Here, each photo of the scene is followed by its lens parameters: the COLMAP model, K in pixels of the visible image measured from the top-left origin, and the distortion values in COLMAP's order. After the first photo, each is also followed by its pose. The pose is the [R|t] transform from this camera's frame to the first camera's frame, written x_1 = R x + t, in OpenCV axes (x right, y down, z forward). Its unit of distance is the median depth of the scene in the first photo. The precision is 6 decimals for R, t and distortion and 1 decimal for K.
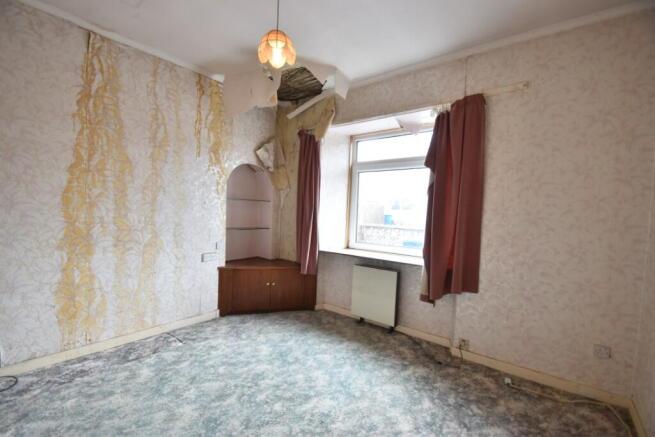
lens RADIAL K [[286.9, 0, 324.4], [0, 286.9, 220.2], [0, 0, 1]] dist [-0.001784, -0.006653]
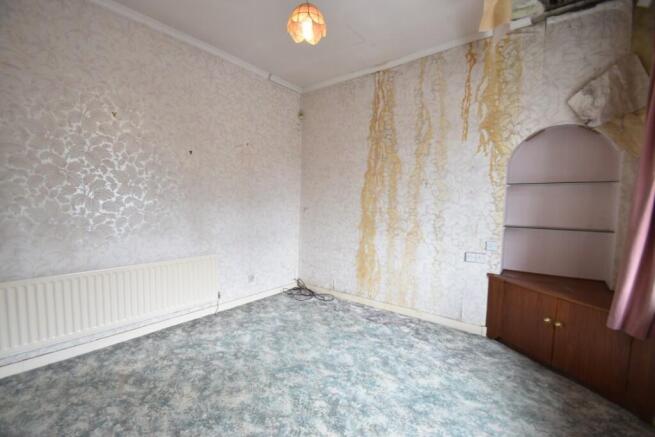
lens RADIAL K [[286.9, 0, 323.7], [0, 286.9, 223.6], [0, 0, 1]] dist [-0.001784, -0.006653]
pose [[-0.007158, 0.032866, -0.999434, 0.492596], [-0.040822, 0.998617, 0.033131, 0.024183], [0.999141, 0.041036, -0.005807, 0.655999]]
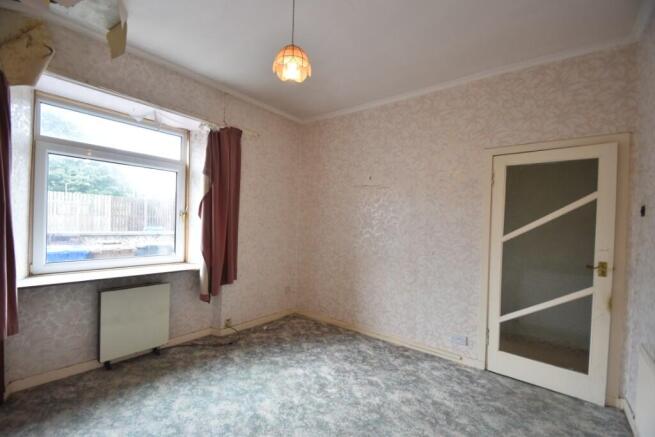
lens RADIAL K [[286.9, 0, 314.8], [0, 286.9, 226.0], [0, 0, 1]] dist [-0.001784, -0.006653]
pose [[0.018045, -0.041133, 0.998991, -0.874836], [0.001005, 0.999154, 0.041121, -0.054691], [-0.999837, 0.000262, 0.018072, 0.691129]]
